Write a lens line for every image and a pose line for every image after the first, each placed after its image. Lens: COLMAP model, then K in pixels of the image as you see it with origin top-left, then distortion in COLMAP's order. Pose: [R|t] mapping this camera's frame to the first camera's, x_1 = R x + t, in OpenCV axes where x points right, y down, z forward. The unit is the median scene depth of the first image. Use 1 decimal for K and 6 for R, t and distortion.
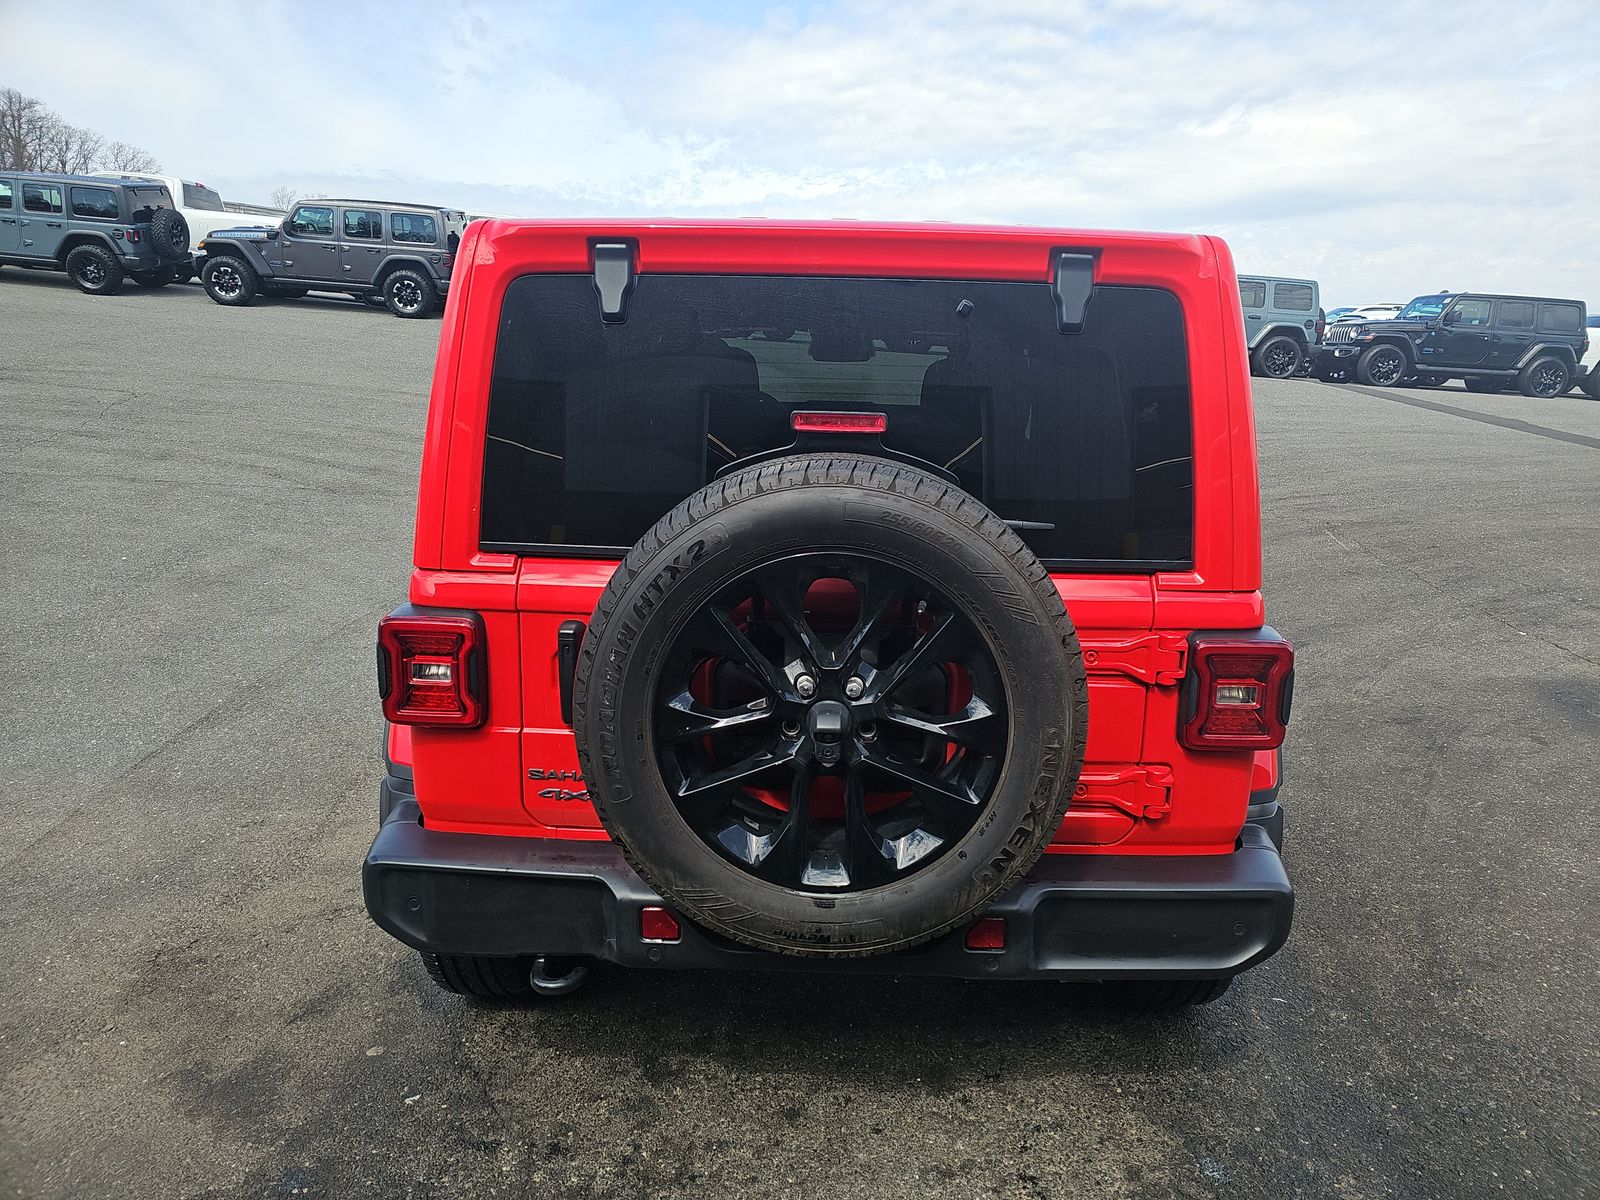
lens RADIAL K [[1057.6, 0, 800.0], [0, 1057.6, 600.0], [0, 0, 1]] dist [0.052537, -0.044344]
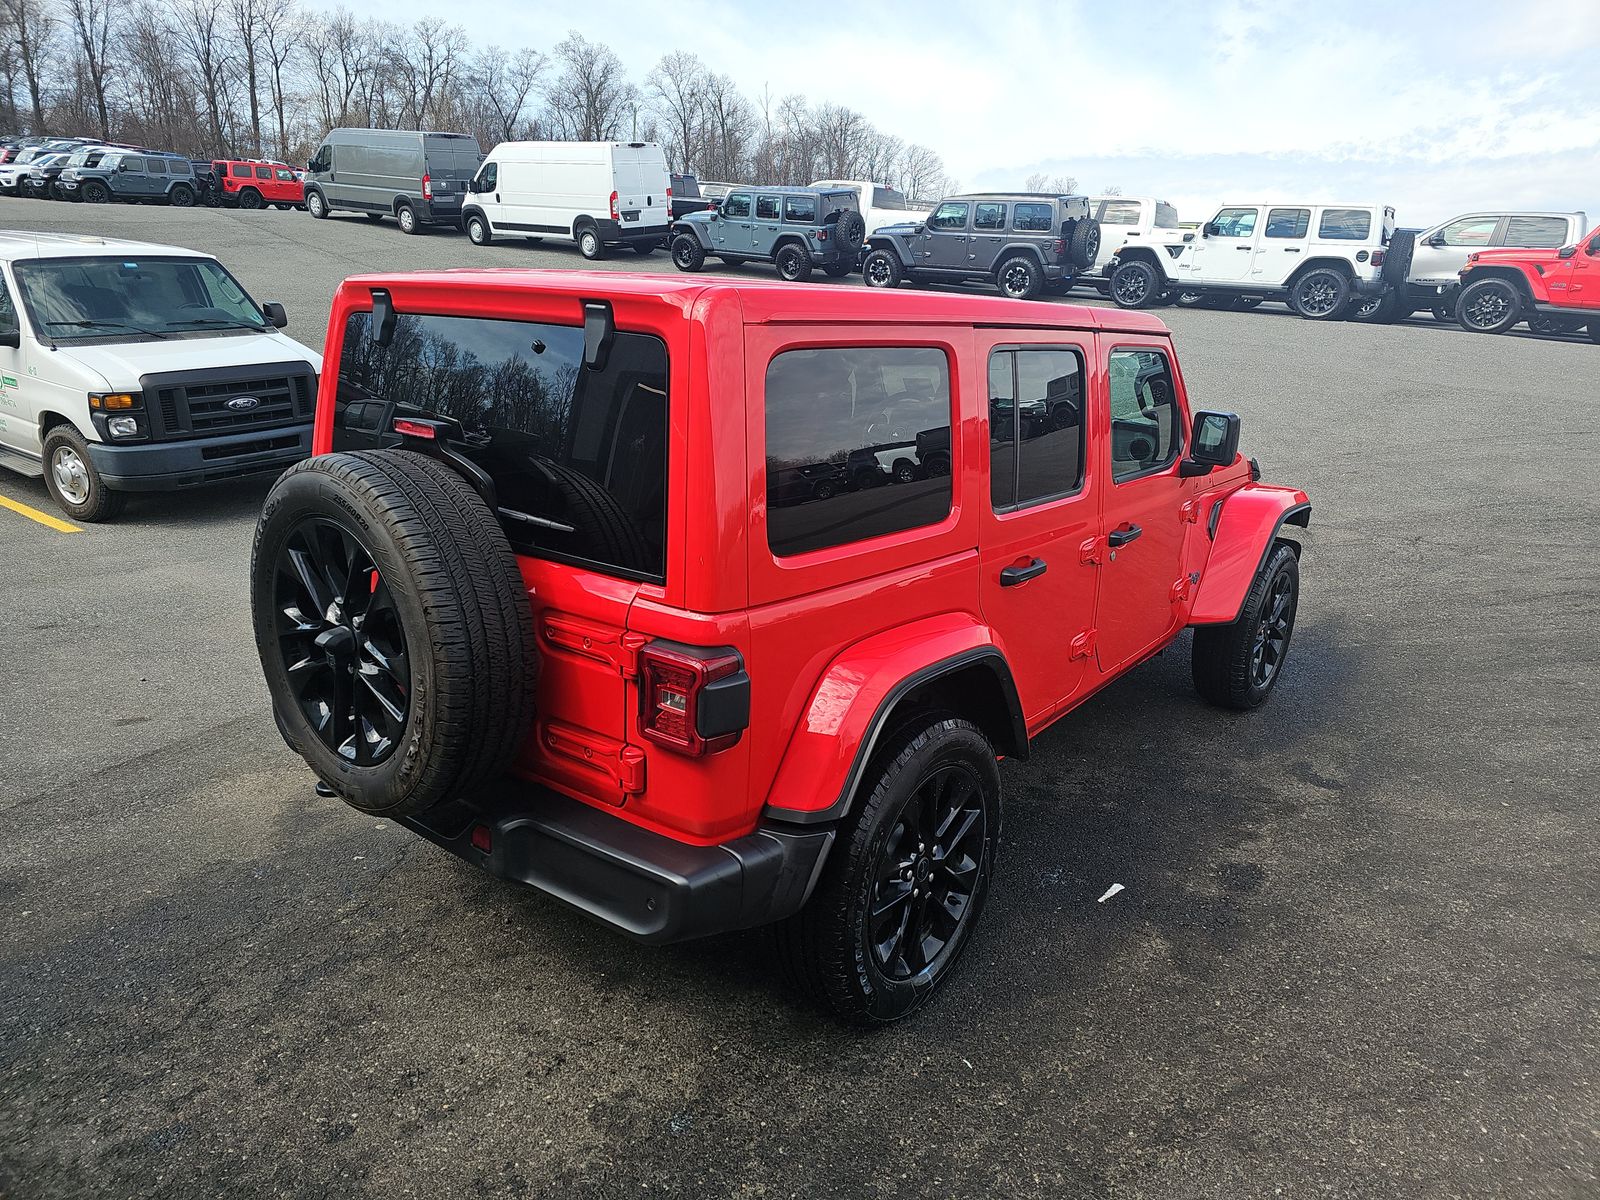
lens RADIAL K [[1057.6, 0, 800.0], [0, 1057.6, 600.0], [0, 0, 1]] dist [0.052537, -0.044344]
pose [[0.794840, 0.167734, -0.583176, 0.132994], [-0.155033, 0.985276, 0.072084, -0.013391], [0.586680, 0.033117, 0.809141, 0.020166]]
